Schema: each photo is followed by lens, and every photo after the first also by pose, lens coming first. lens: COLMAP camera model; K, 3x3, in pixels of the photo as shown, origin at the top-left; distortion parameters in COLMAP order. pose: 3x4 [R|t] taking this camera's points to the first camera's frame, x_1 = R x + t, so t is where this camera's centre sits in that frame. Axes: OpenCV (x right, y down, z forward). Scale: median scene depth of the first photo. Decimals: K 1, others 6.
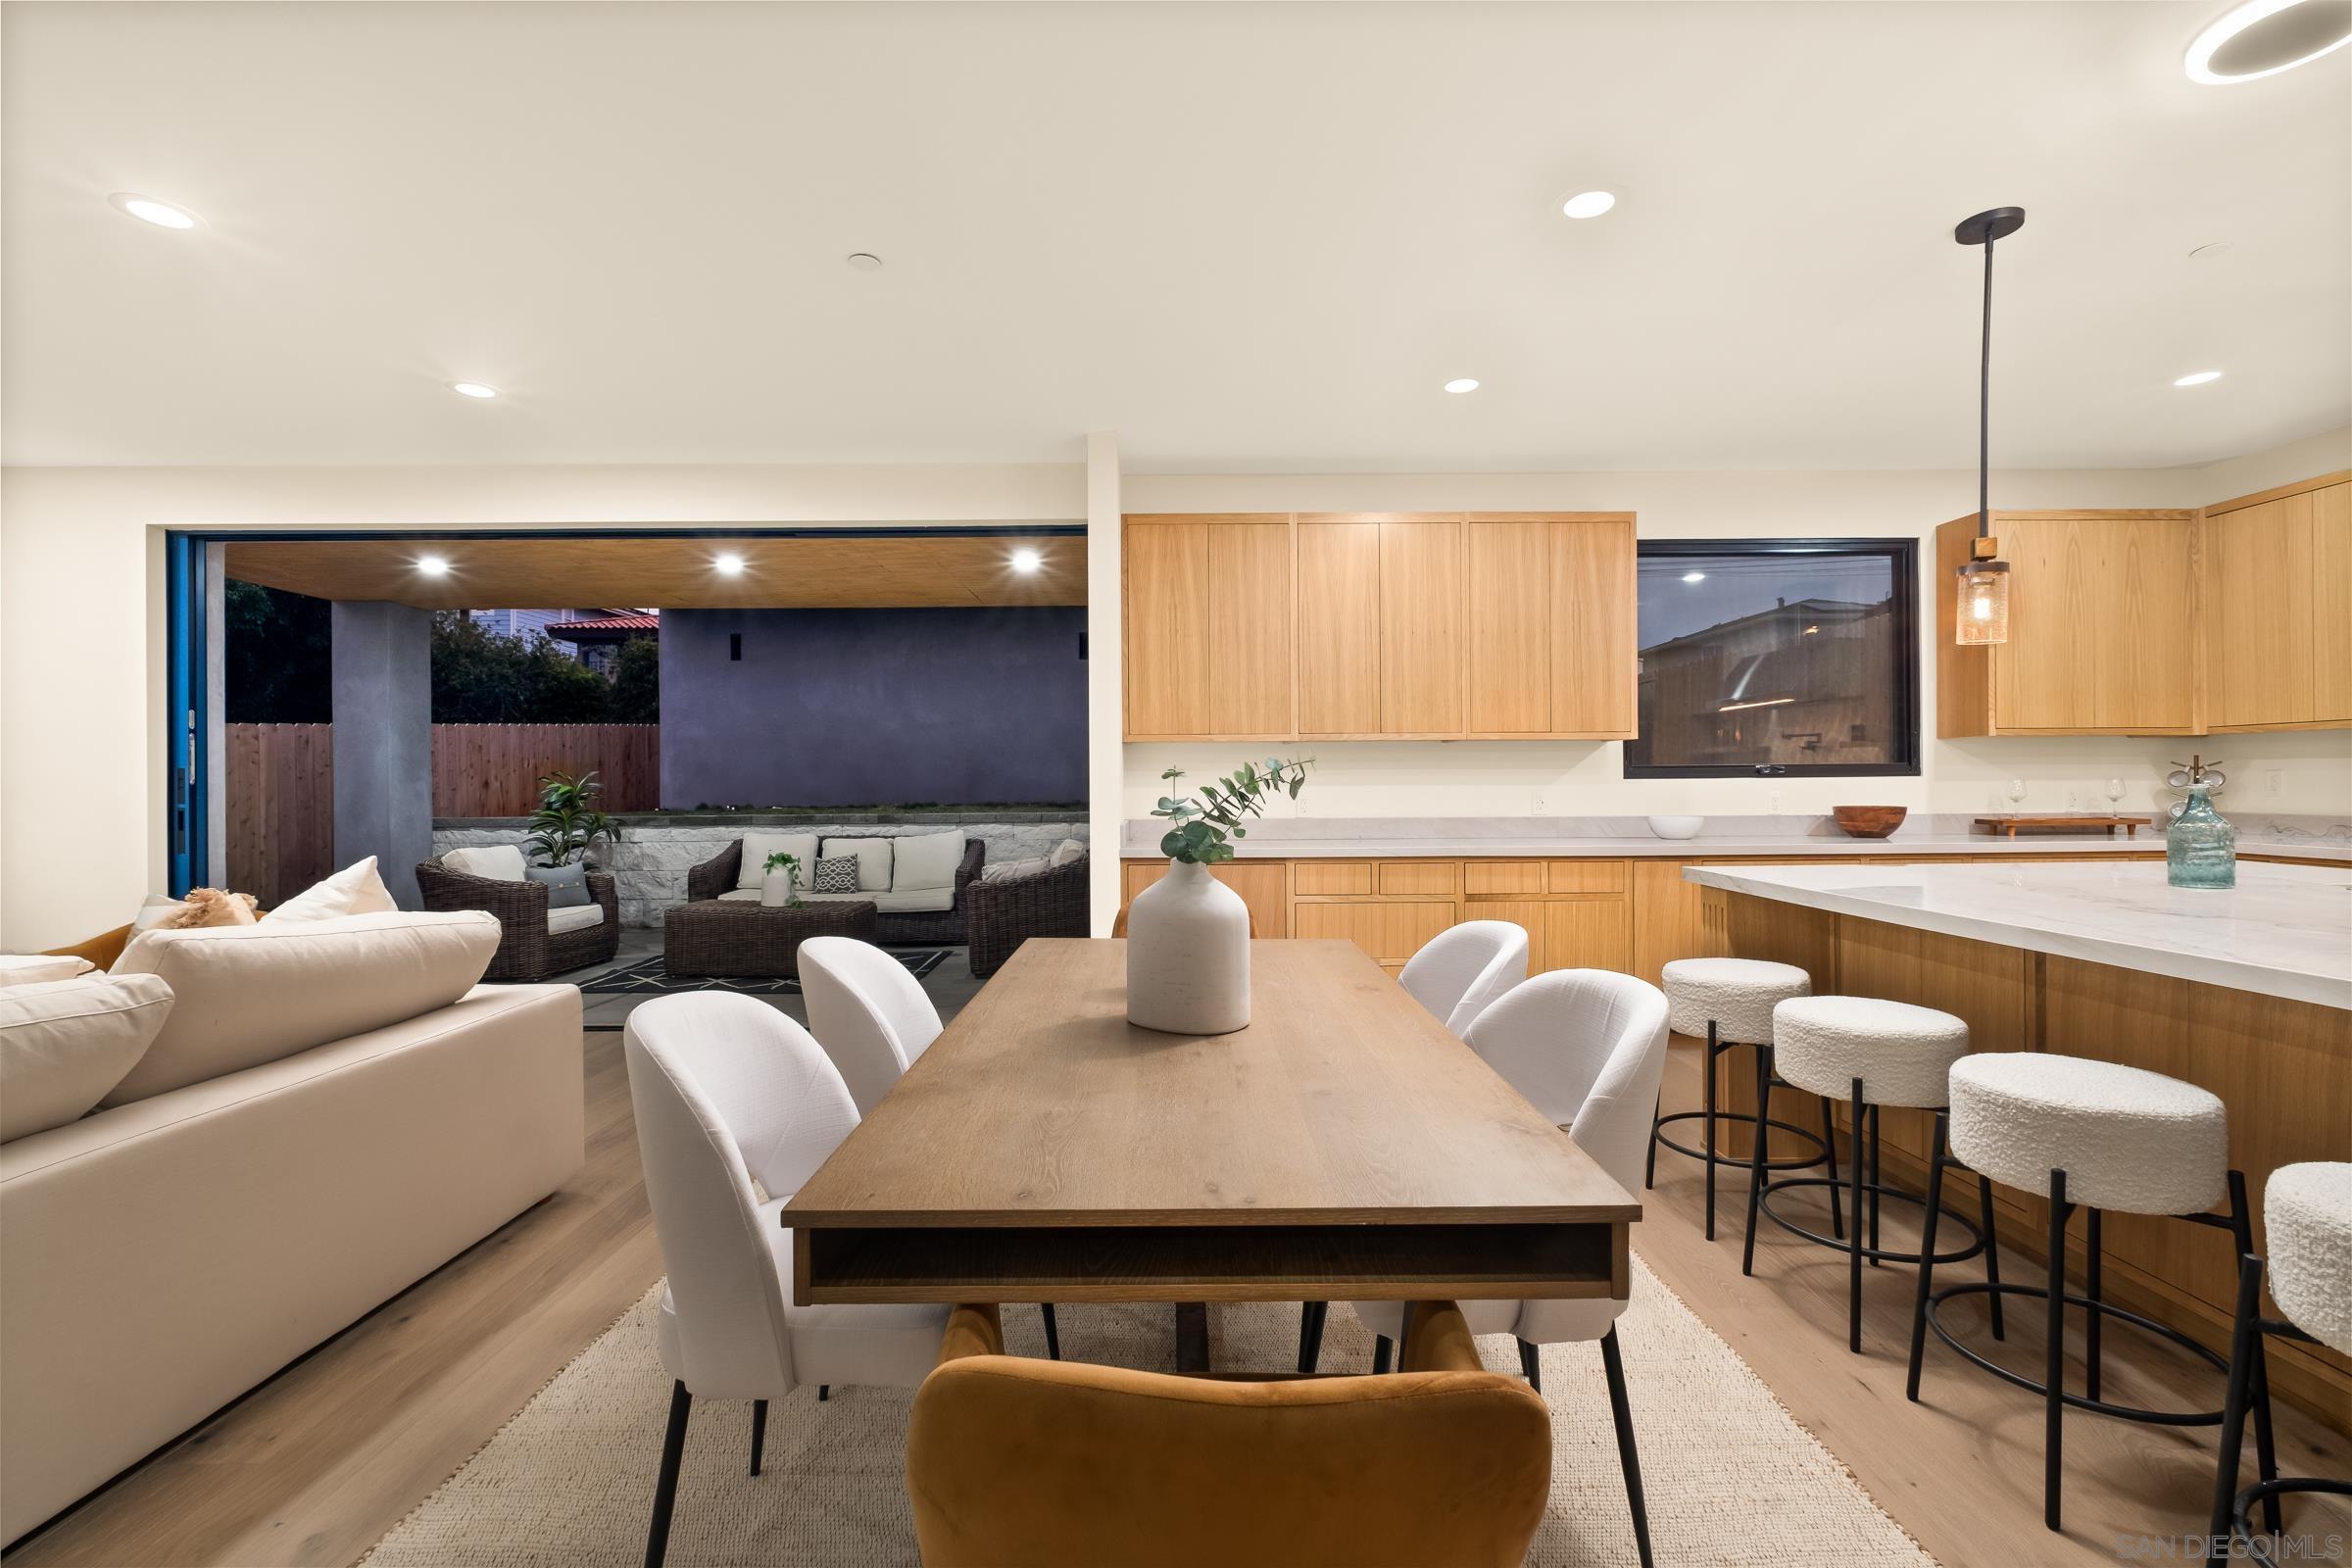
lens RADIAL K [[1017.2, 0, 1189.1], [0, 1017.2, 786.4], [0, 0, 1]] dist [-0.000359, 0.000877]
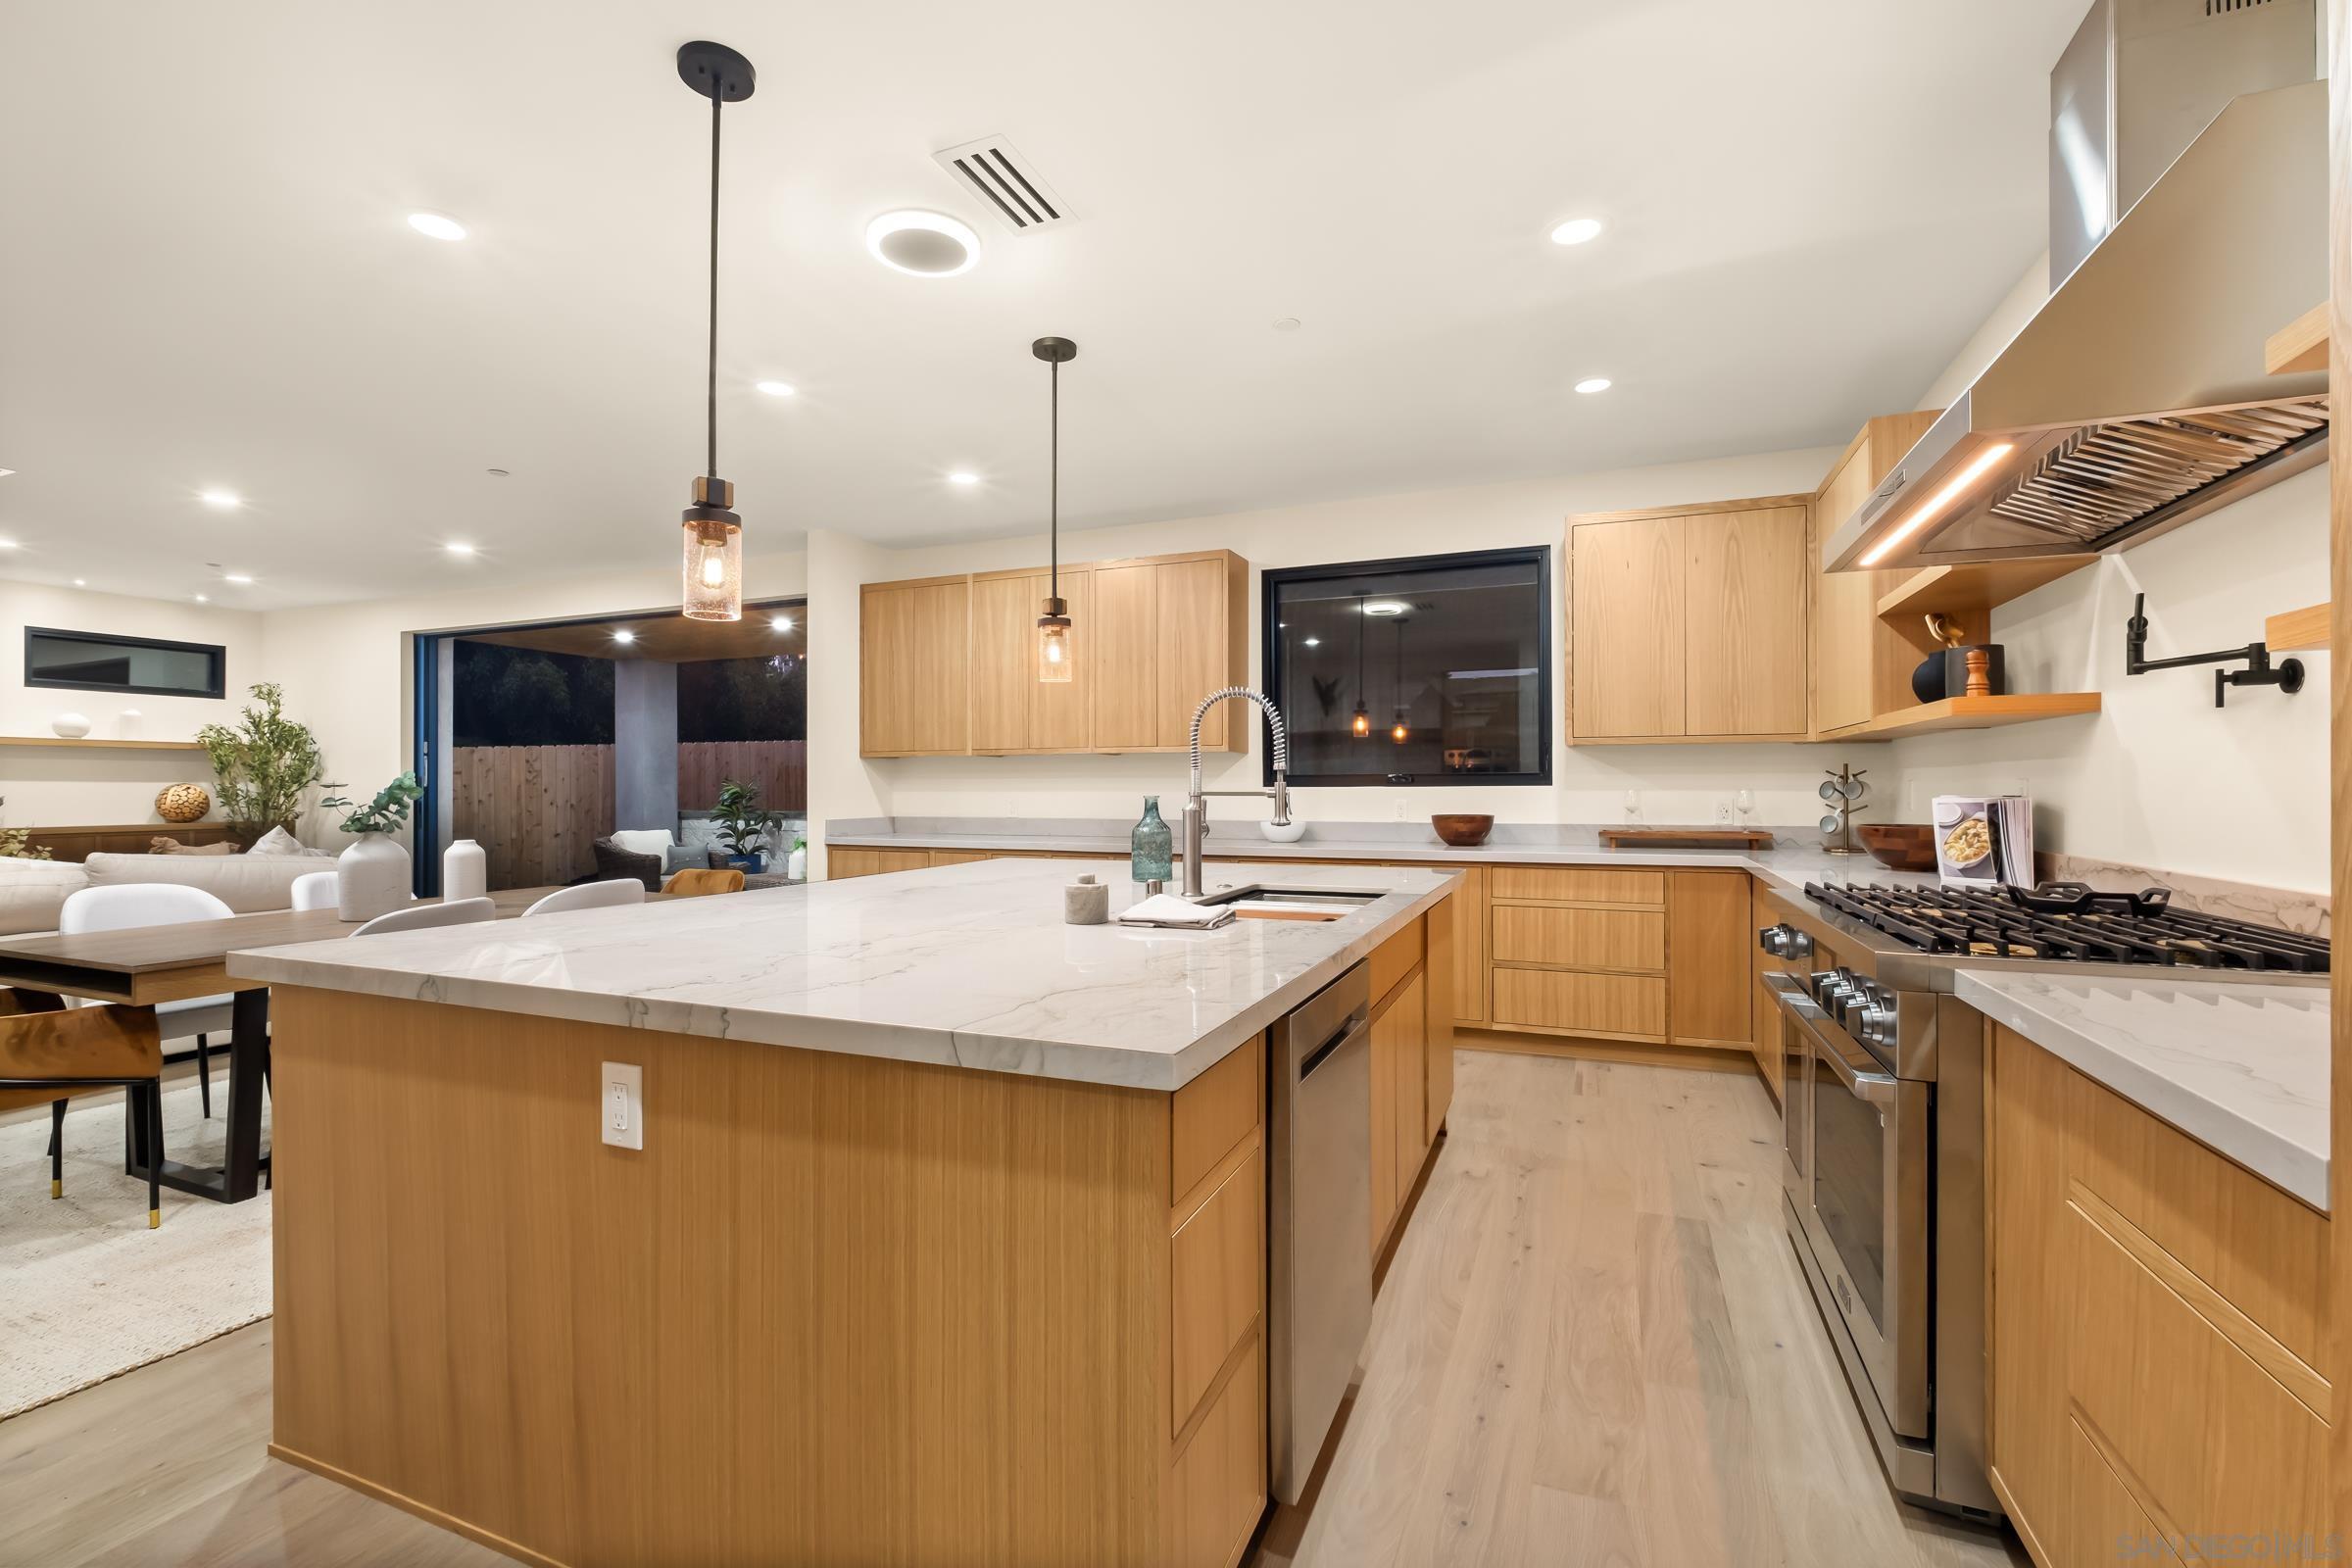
lens RADIAL K [[1017.2, 0, 1180.5], [0, 1017.2, 789.0], [0, 0, 1]] dist [-0.000359, 0.000877]
pose [[0.922688, 0.004943, -0.385516, 0.788196], [-0.004701, 0.999988, 0.001571, -0.006739], [0.385519, 0.000363, 0.922700, -0.051725]]
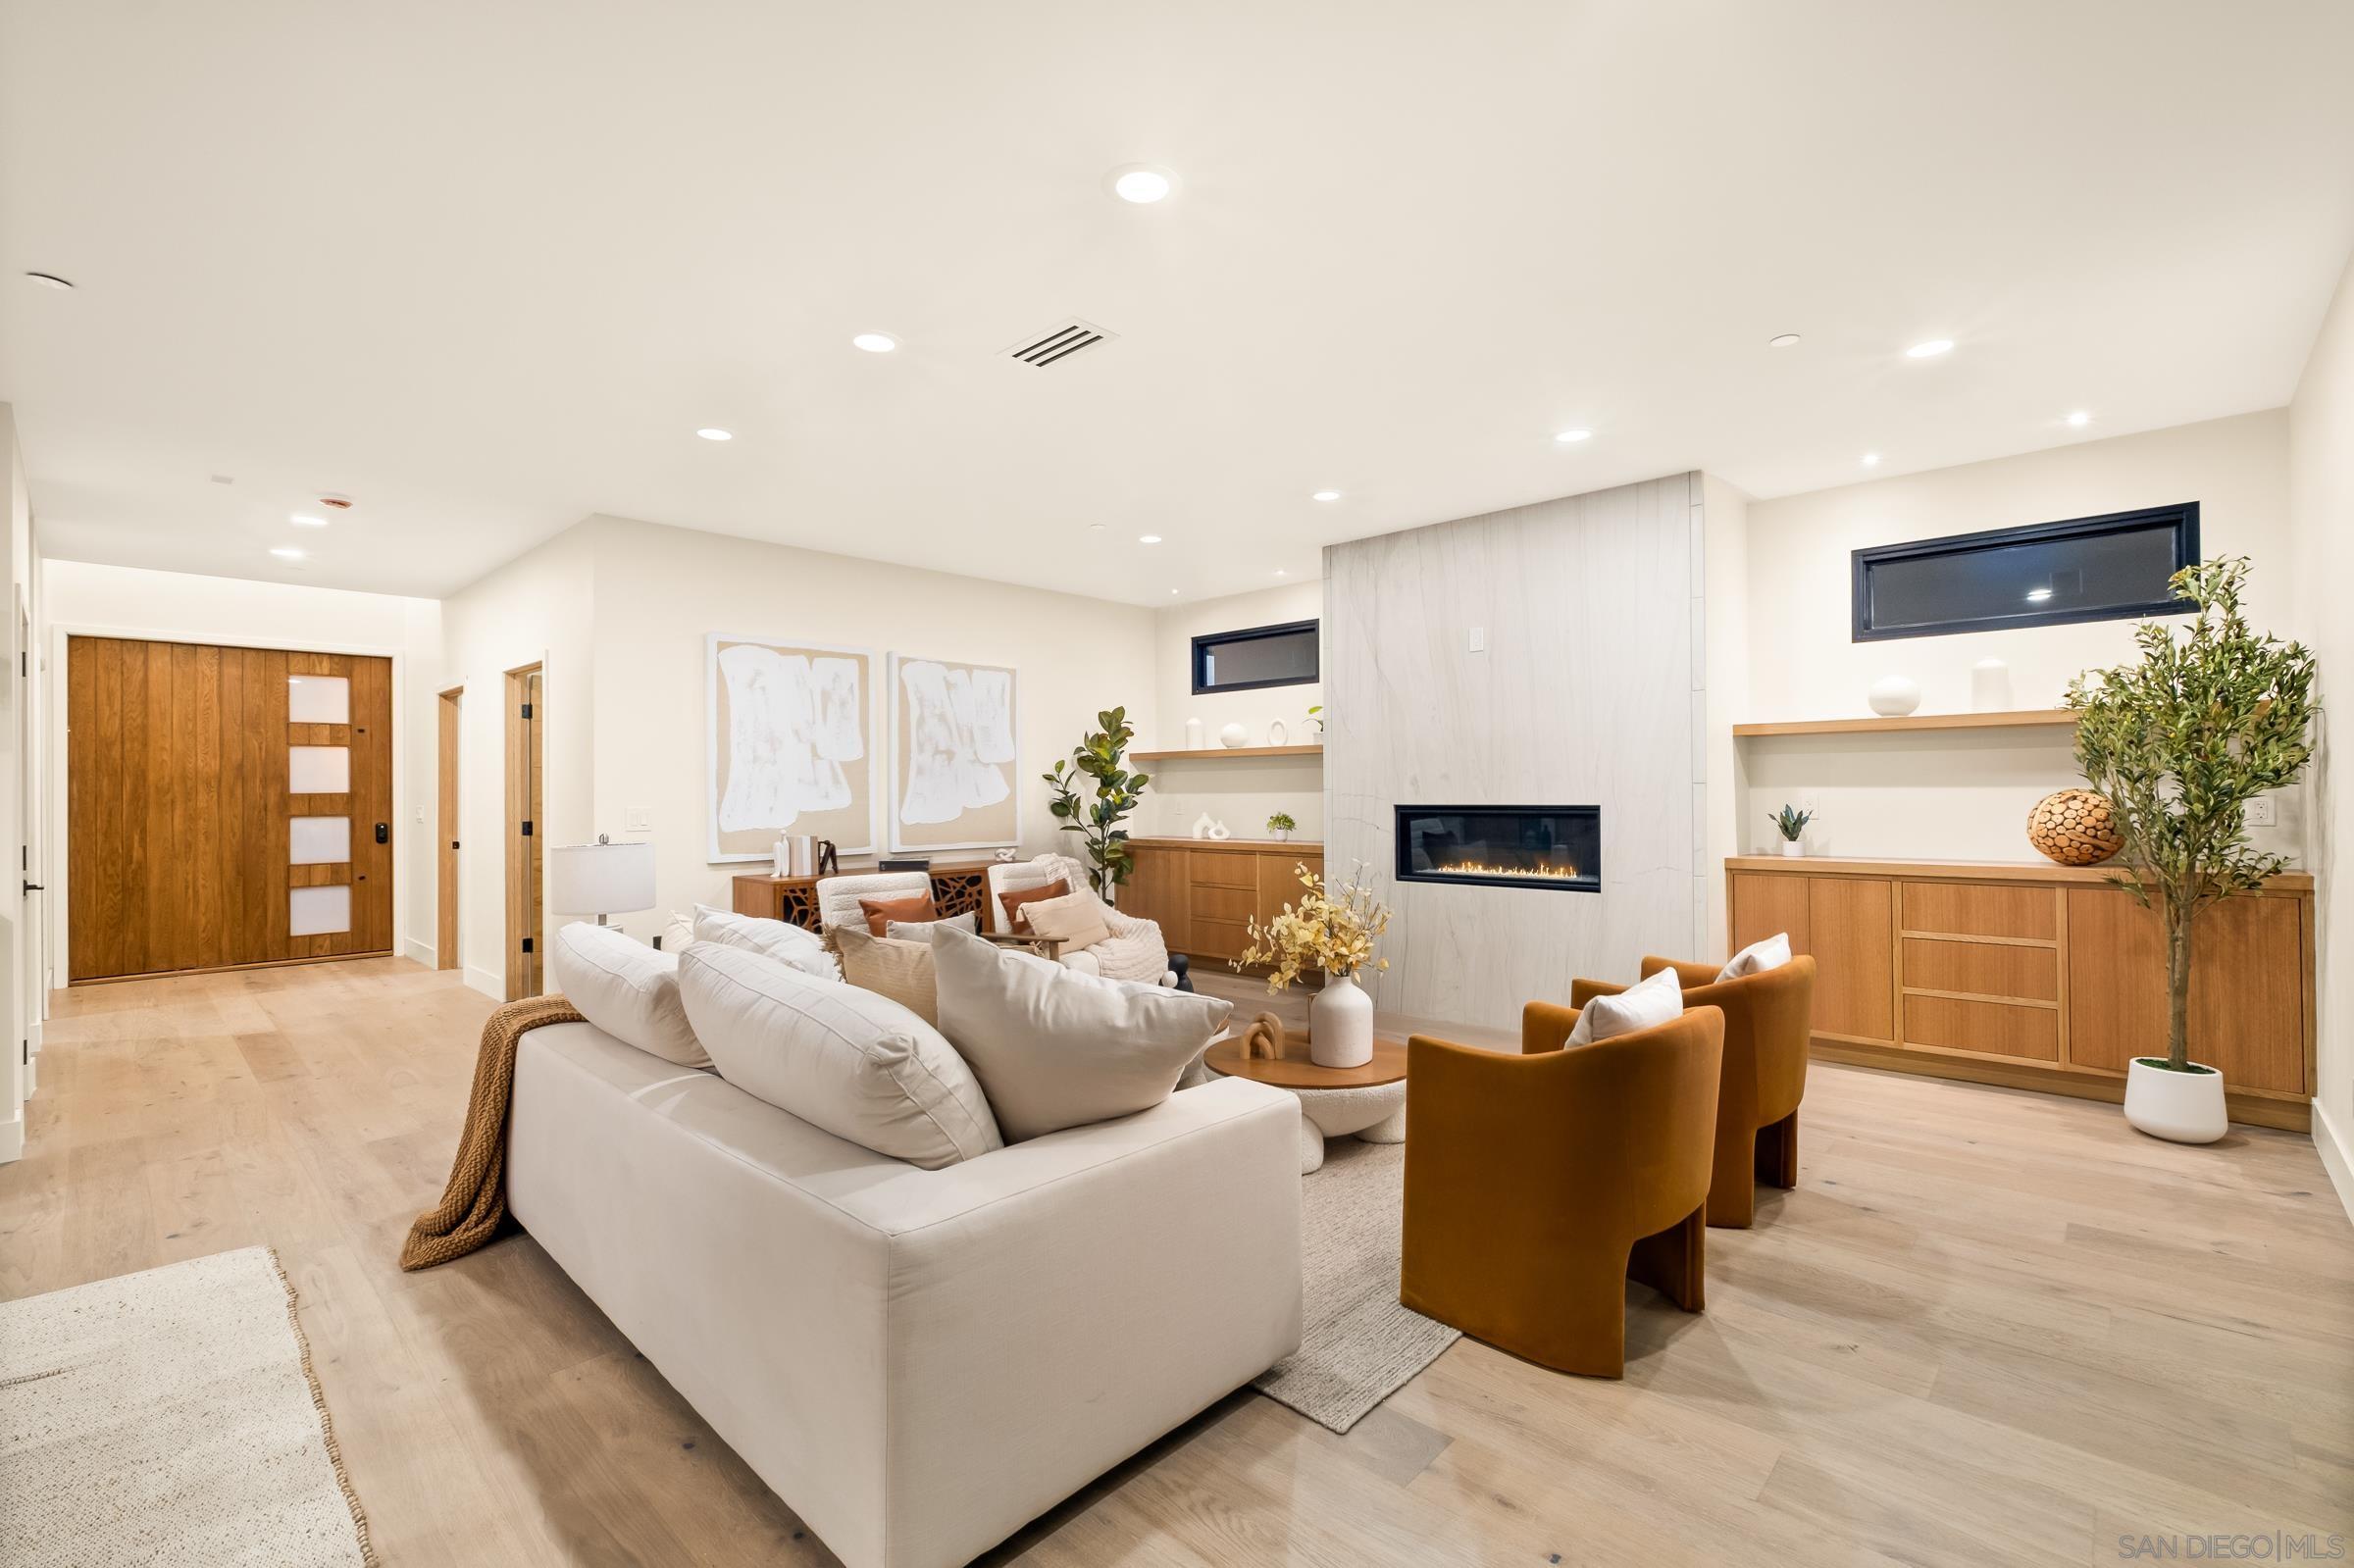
lens RADIAL K [[1018.0, 0, 1187.0], [0, 1018.0, 780.5], [0, 0, 1]] dist [-0.000359, 0.000877]
pose [[-0.673407, 0.005341, -0.739253, -0.210466], [0.011970, 0.999922, -0.003679, -0.017925], [0.739175, -0.011326, -0.673418, 0.870830]]
